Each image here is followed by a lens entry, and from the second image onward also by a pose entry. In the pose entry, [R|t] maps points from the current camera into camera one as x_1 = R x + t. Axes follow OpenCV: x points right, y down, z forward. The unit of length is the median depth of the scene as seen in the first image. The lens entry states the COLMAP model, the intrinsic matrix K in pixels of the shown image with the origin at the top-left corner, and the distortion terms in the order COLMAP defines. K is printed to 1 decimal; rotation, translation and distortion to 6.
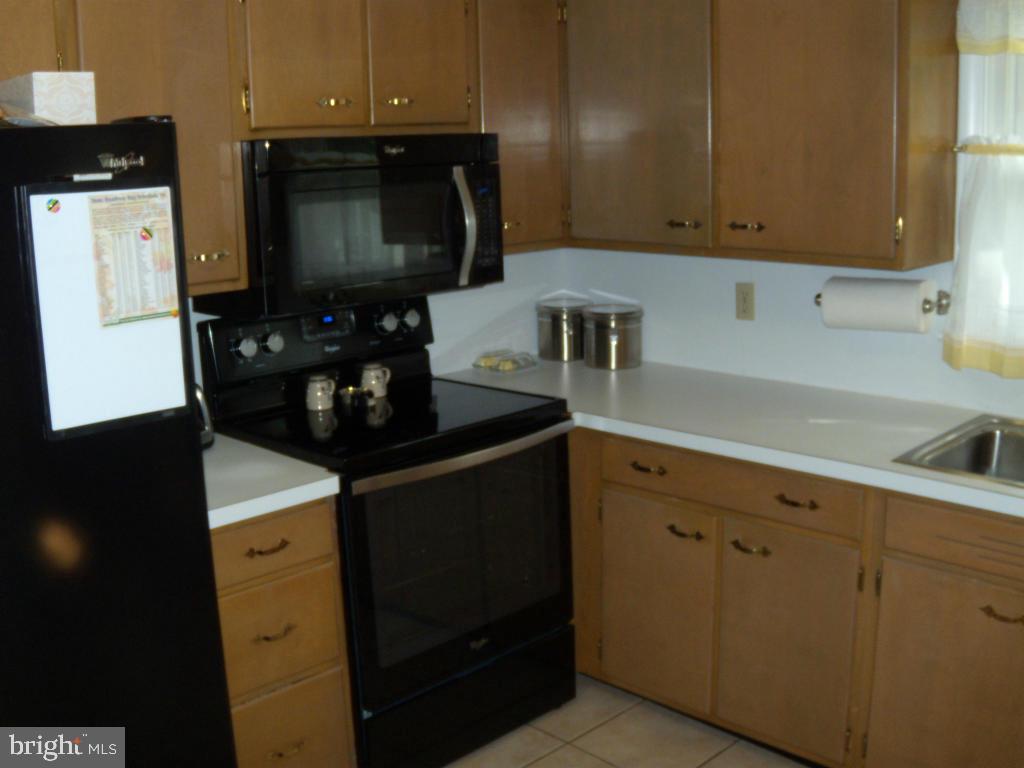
lens RADIAL K [[1101.8, 0, 512.0], [0, 1101.8, 384.0], [0, 0, 1]] dist [-0.242424, 0.169196]
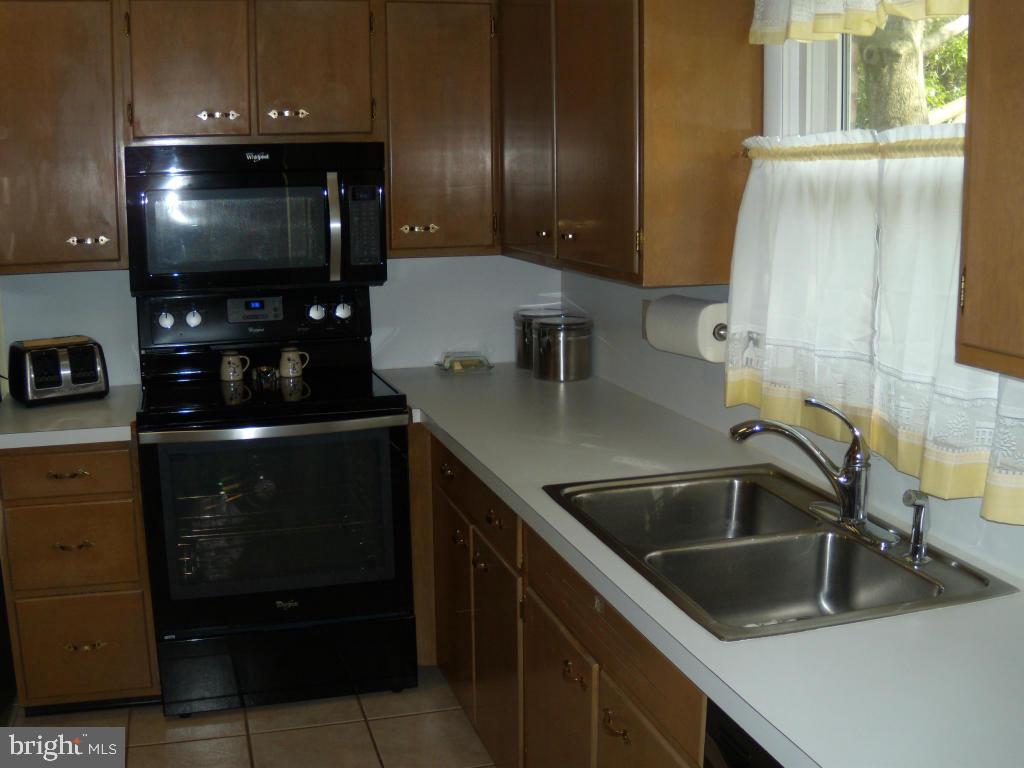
lens RADIAL K [[1101.8, 0, 512.0], [0, 1101.8, 384.0], [0, 0, 1]] dist [-0.242424, 0.169196]
pose [[0.883952, 0.107426, -0.455069, 0.969016], [-0.116966, 0.993110, 0.007237, -0.025646], [0.452711, 0.046831, 0.890427, 0.181035]]
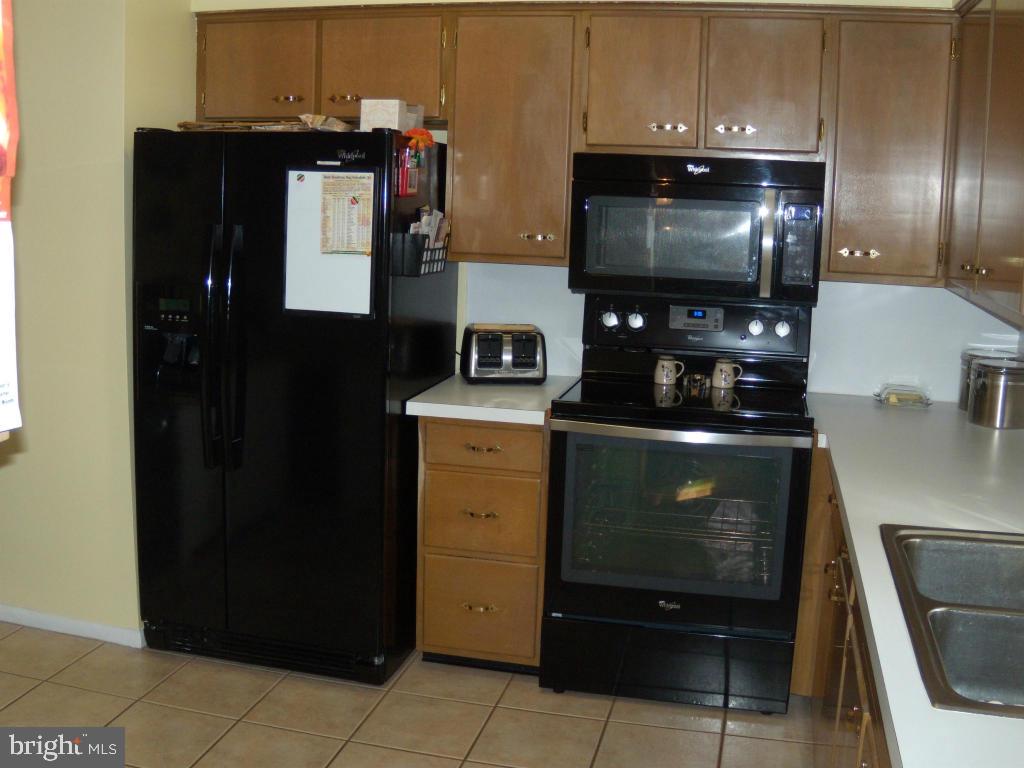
lens RADIAL K [[1101.8, 0, 512.0], [0, 1101.8, 384.0], [0, 0, 1]] dist [-0.242424, 0.169196]
pose [[0.536917, 0.190543, -0.821835, 1.146779], [-0.224716, 0.971267, 0.078378, -0.053332], [0.813156, 0.142597, 0.564308, 0.302214]]
